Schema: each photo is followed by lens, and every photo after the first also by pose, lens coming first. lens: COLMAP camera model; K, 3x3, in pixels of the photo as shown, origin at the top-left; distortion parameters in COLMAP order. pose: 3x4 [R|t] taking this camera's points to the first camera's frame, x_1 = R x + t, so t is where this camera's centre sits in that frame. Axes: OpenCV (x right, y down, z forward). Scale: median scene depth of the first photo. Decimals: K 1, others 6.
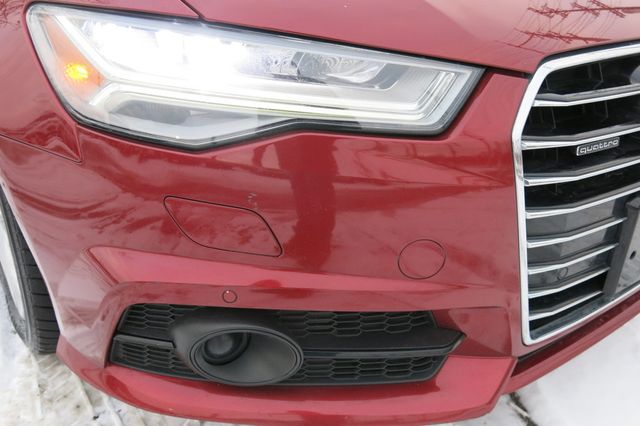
lens RADIAL K [[533.8, 0, 322.4], [0, 533.8, 213.4], [0, 0, 1]] dist [-0.018500, 0.000842]
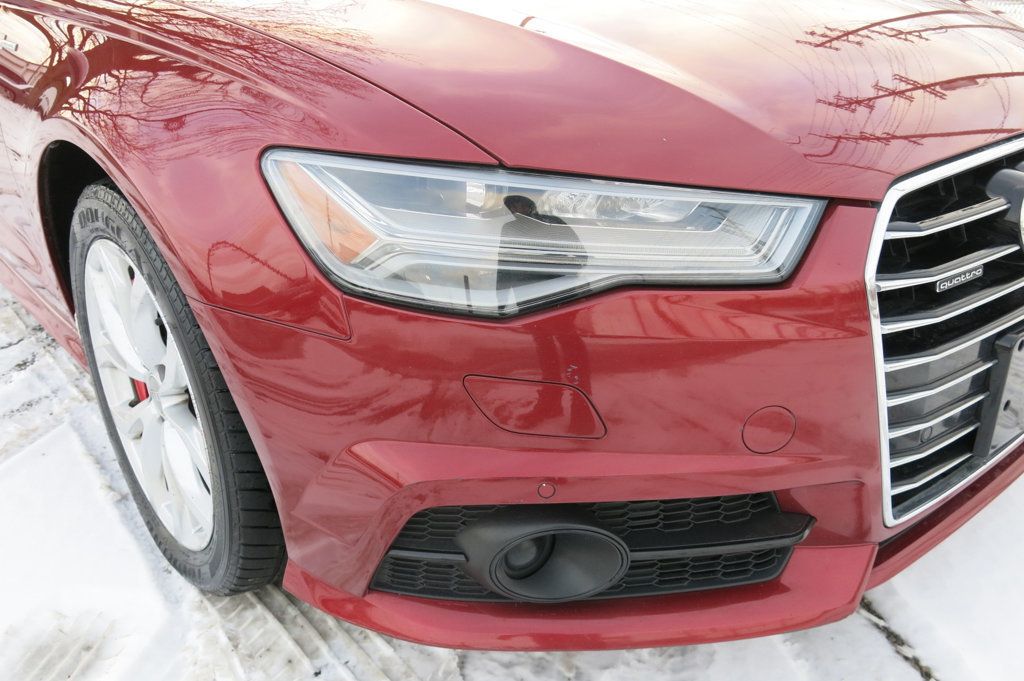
lens RADIAL K [[854.2, 0, 508.6], [0, 854.2, 339.9], [0, 0, 1]] dist [-0.018500, 0.000842]
pose [[0.997113, -0.066549, 0.036551, -0.223867], [0.067714, 0.997203, -0.031626, -0.033427], [-0.034344, 0.034010, 0.998831, -0.282098]]
